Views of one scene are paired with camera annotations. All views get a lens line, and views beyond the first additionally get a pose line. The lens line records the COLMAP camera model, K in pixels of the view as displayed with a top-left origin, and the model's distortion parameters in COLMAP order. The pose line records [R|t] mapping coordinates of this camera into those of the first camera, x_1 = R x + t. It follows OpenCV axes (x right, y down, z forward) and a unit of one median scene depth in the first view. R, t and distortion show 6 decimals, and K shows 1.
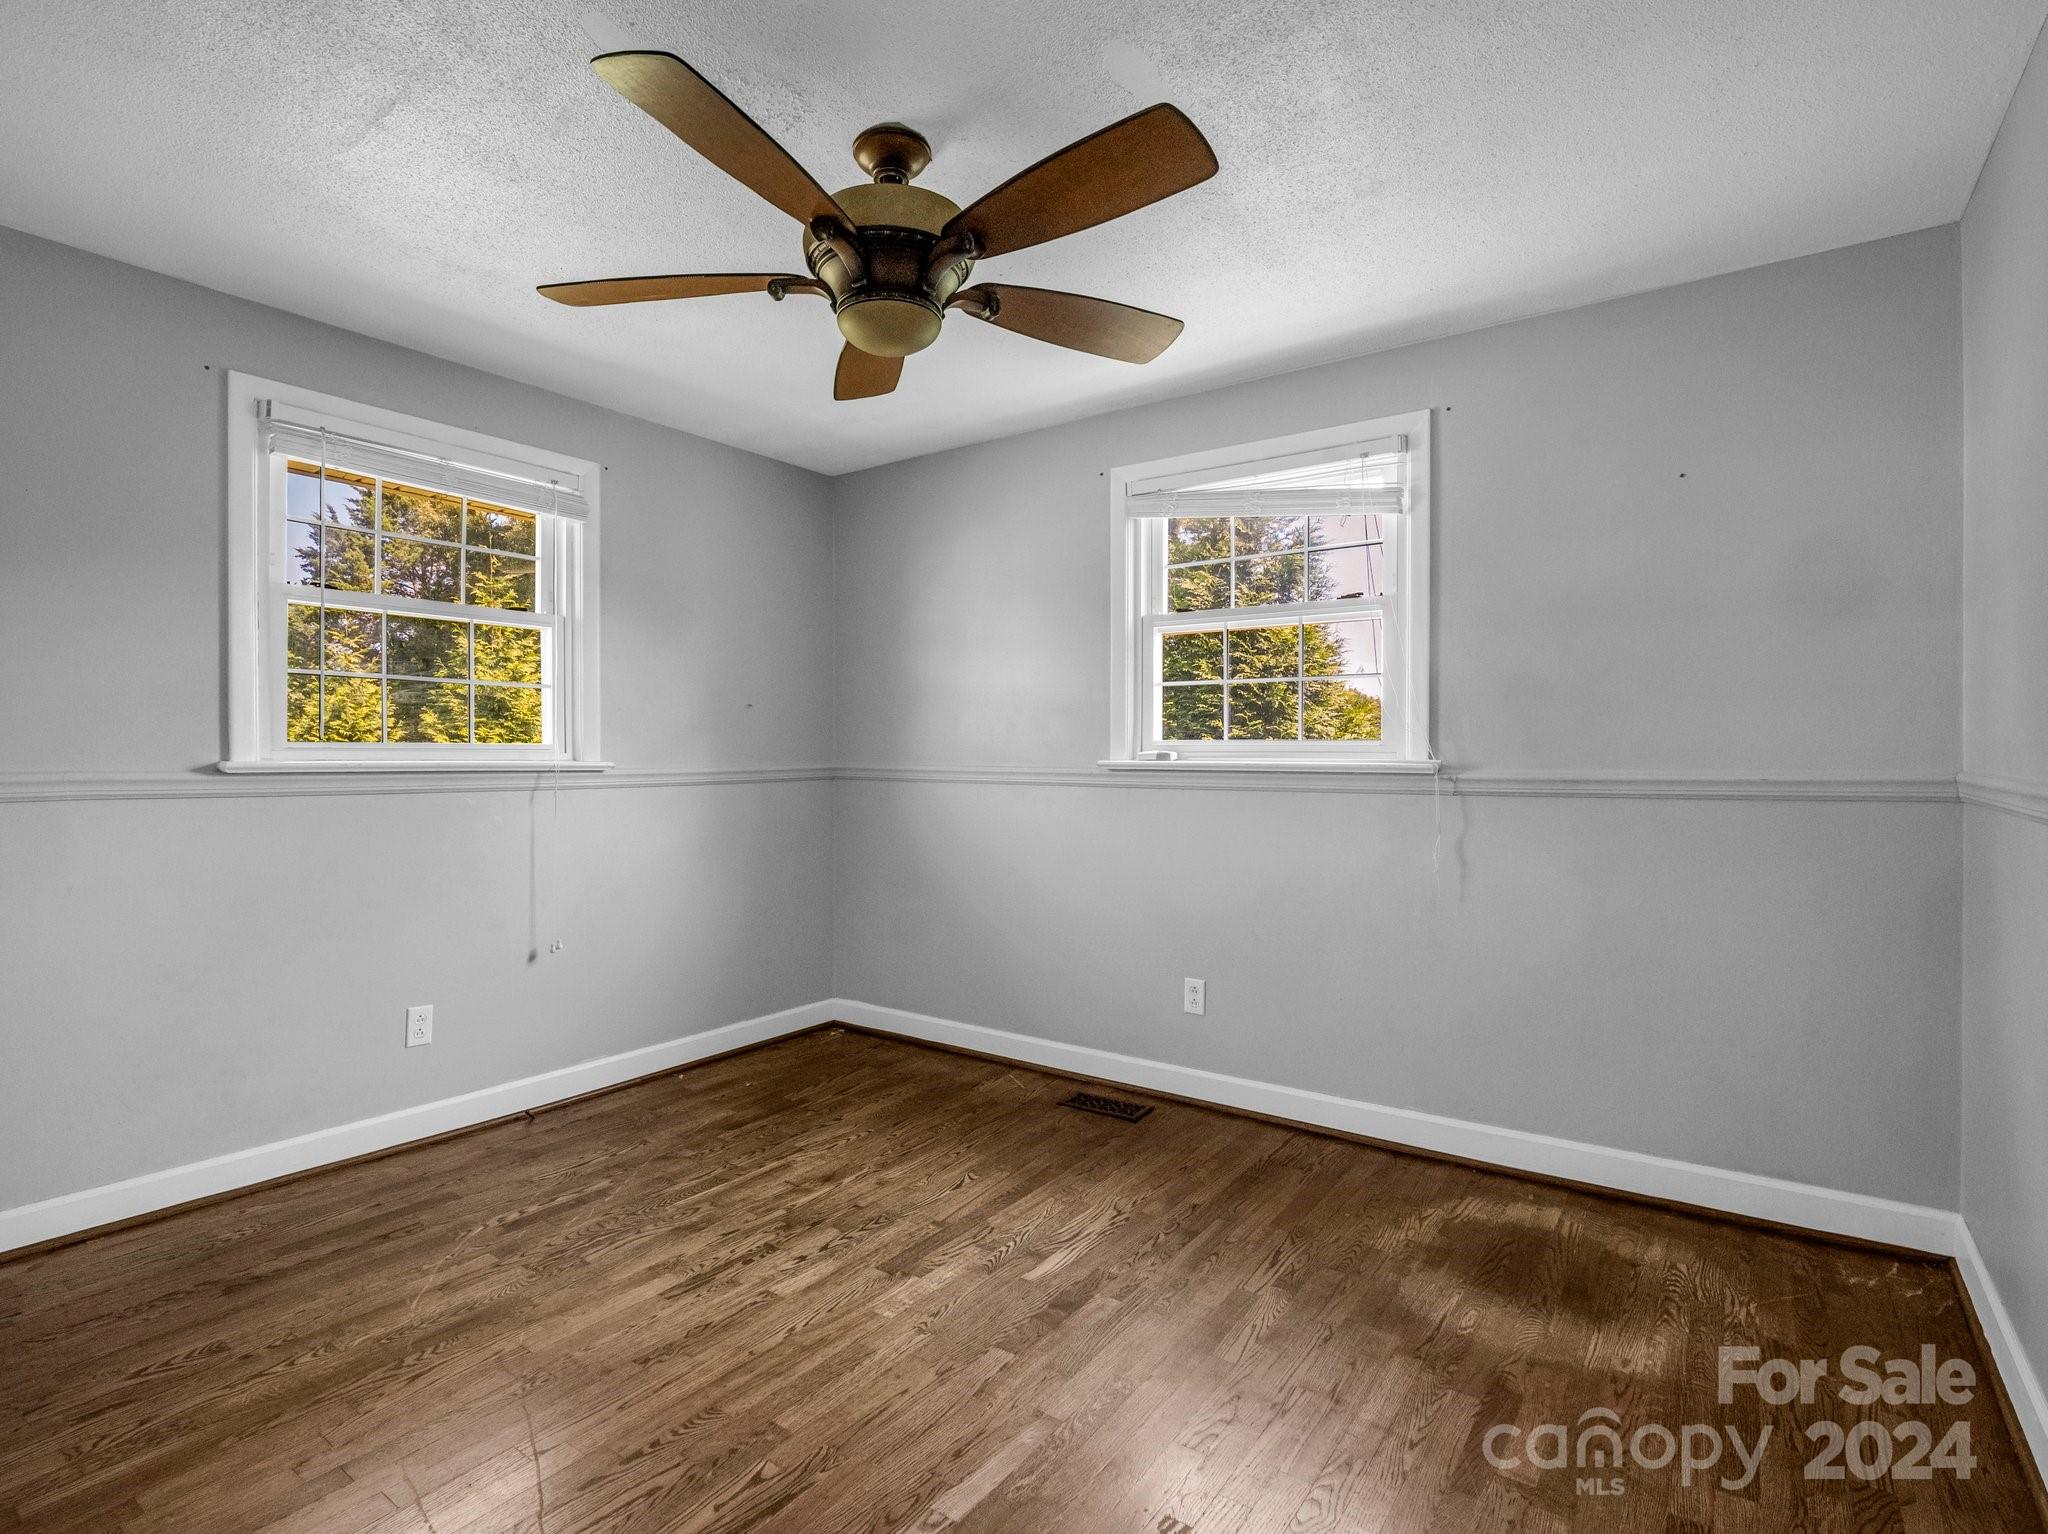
lens RADIAL K [[1030.3, 0, 1024.0], [0, 1030.3, 767.0], [0, 0, 1]] dist [-0.003653, -0.000770]
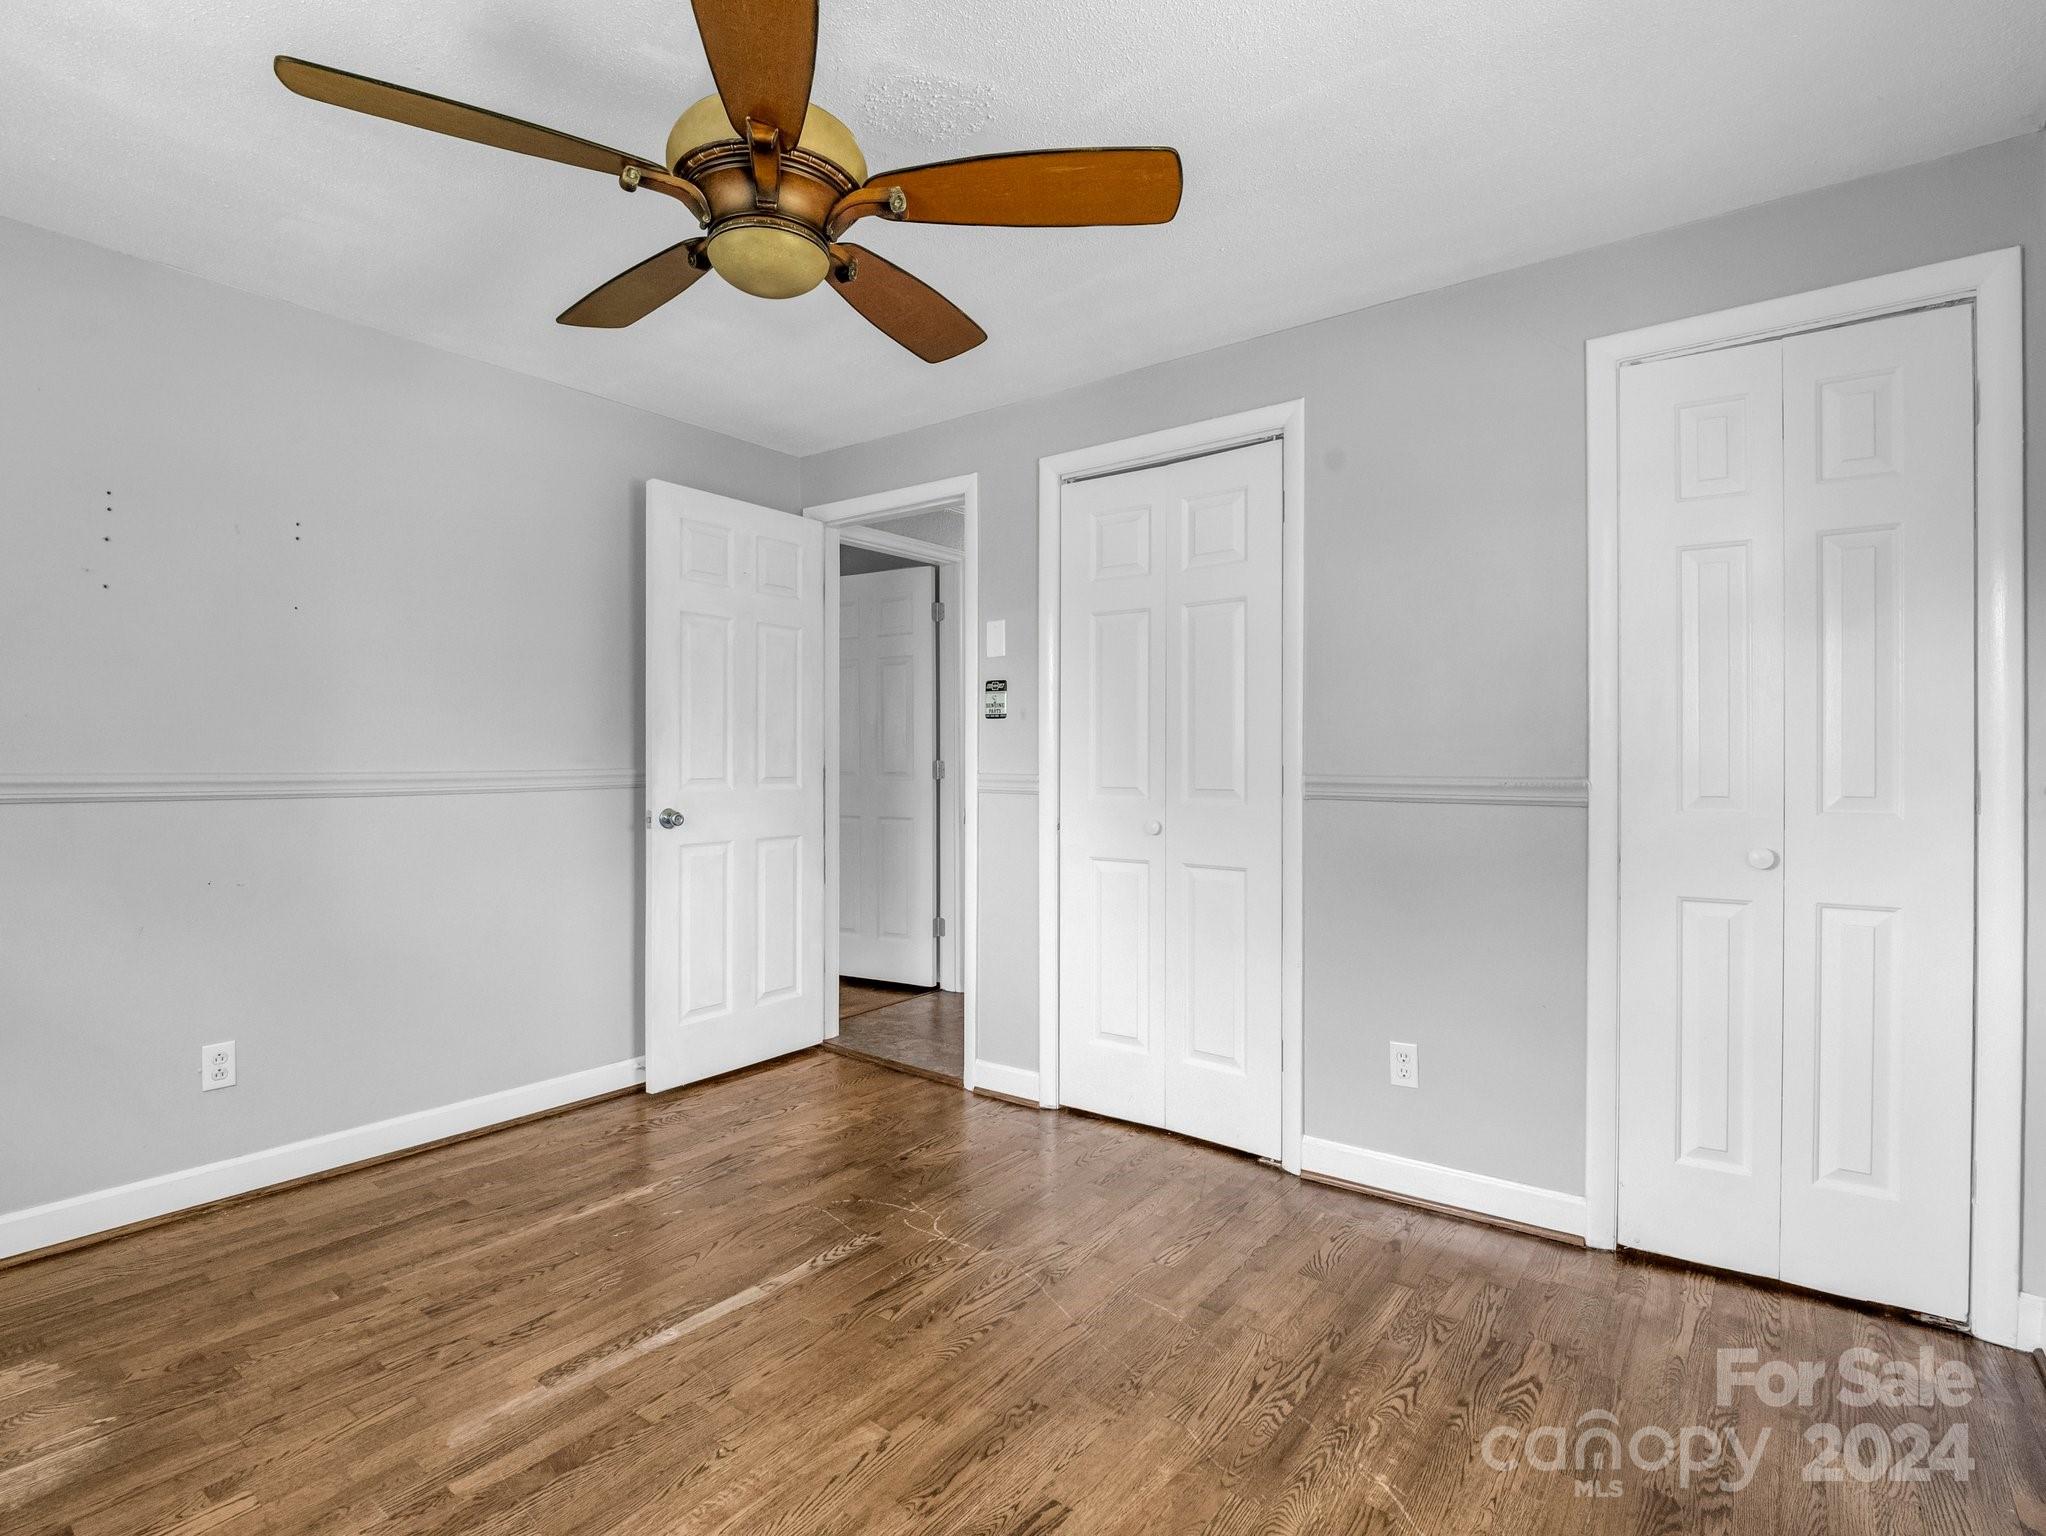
lens RADIAL K [[995.9, 0, 1023.0], [0, 995.9, 768.0], [0, 0, 1]] dist [-0.003751, -0.001762]
pose [[-0.999799, -0.002771, 0.019840, -0.299006], [-0.002382, 0.999805, 0.019592, -0.014343], [-0.019891, 0.019541, -0.999611, 1.511424]]
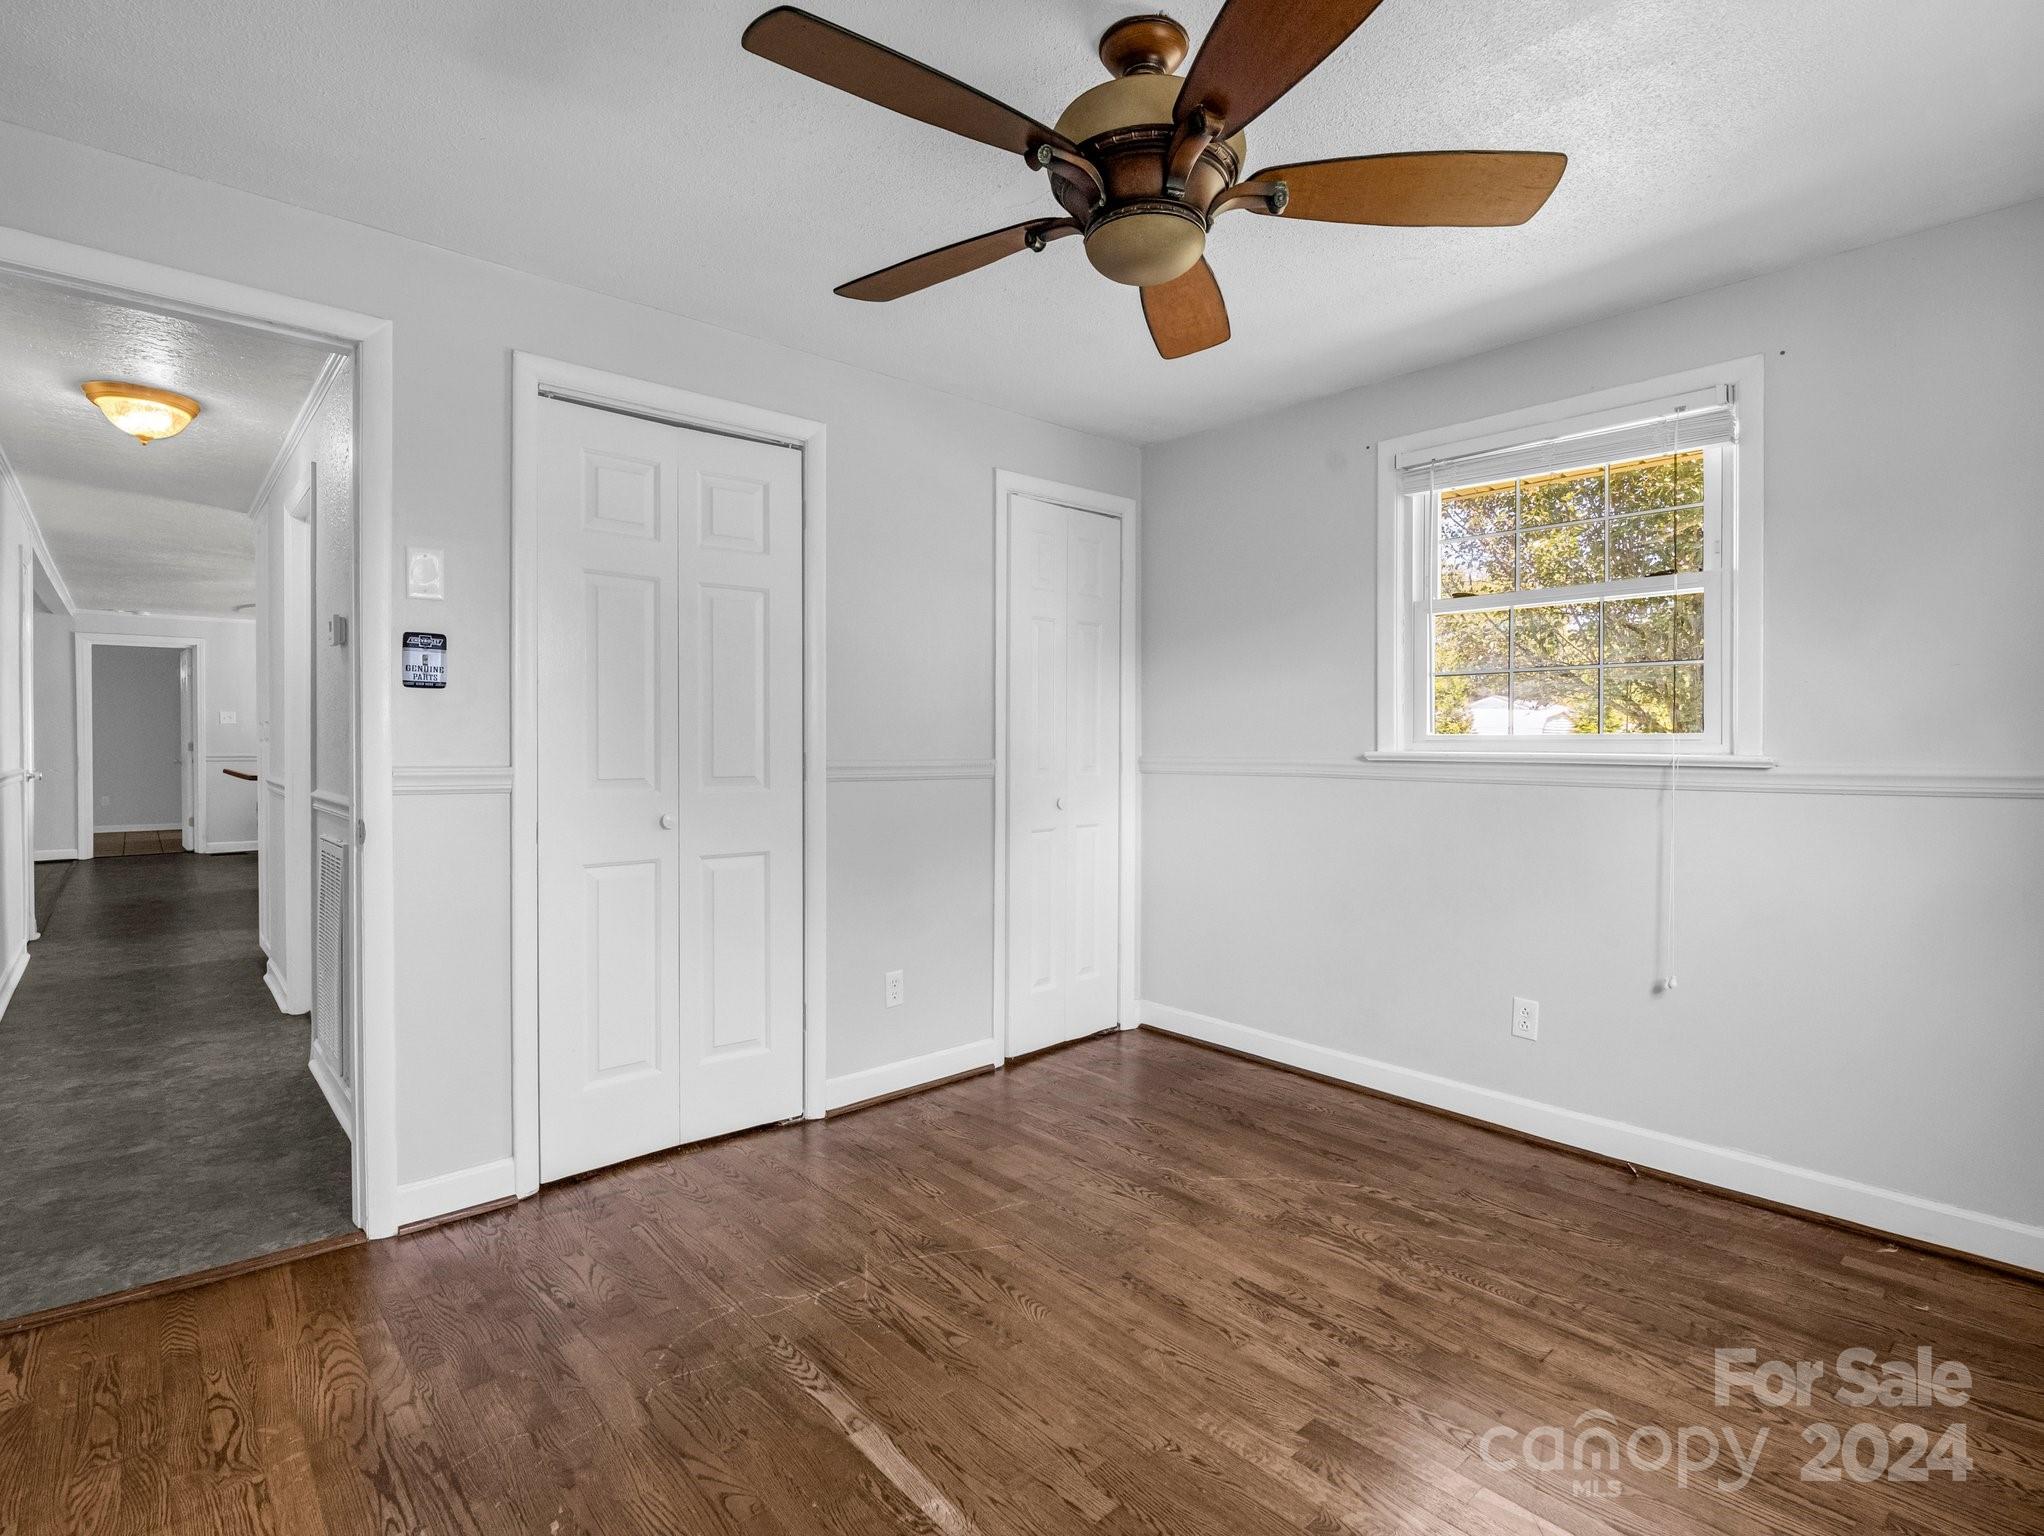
lens RADIAL K [[1018.6, 0, 976.6], [0, 1018.6, 761.7], [0, 0, 1]] dist [0.016102, -0.018807]
pose [[-0.241916, 0.015008, -0.970181, 0.609794], [-0.013982, 0.999723, 0.018952, -0.010416], [0.970197, 0.018150, -0.241639, 0.882521]]
